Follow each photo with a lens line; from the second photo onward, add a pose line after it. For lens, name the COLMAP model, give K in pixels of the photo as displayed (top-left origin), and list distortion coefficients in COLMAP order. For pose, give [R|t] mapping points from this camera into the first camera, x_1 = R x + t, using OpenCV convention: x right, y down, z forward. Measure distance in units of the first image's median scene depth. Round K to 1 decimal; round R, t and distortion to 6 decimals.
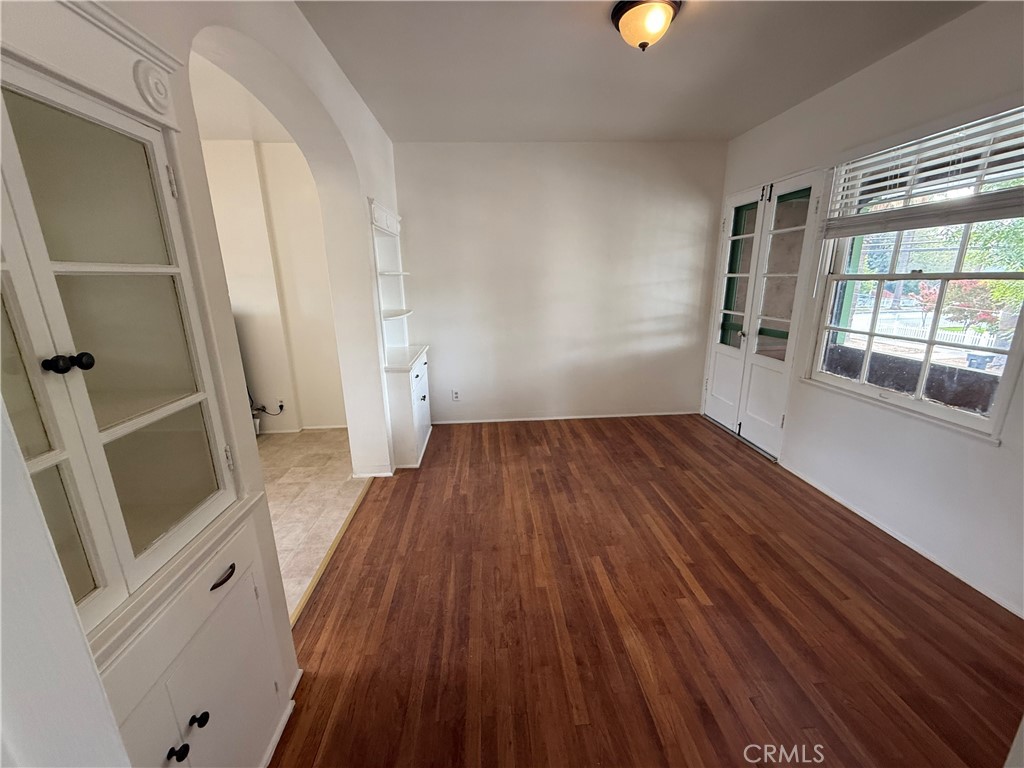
lens RADIAL K [[408.5, 0, 509.0], [0, 408.5, 381.3], [0, 0, 1]] dist [-0.000804, 0.000692]
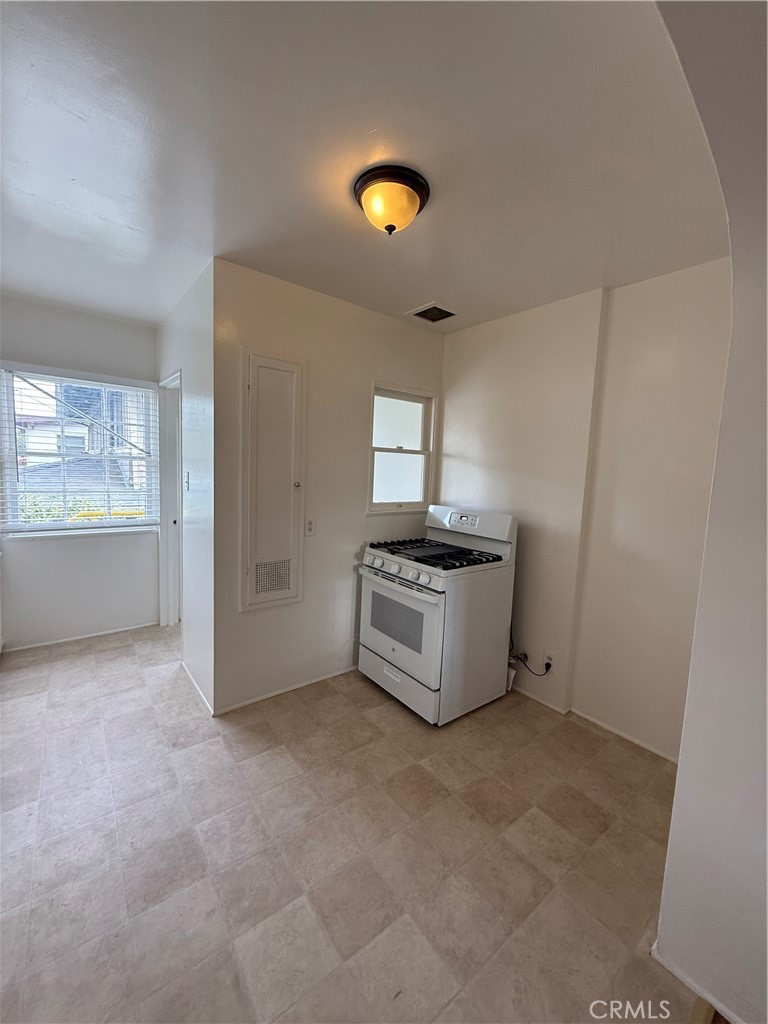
lens RADIAL K [[408.5, 0, 386.0], [0, 408.5, 508.9], [0, 0, 1]] dist [-0.000804, 0.000692]
pose [[0.573280, 0.127628, -0.809359, -0.206618], [-0.256164, 0.966196, -0.029084, -0.100266], [0.778287, 0.224002, 0.586594, 0.352405]]
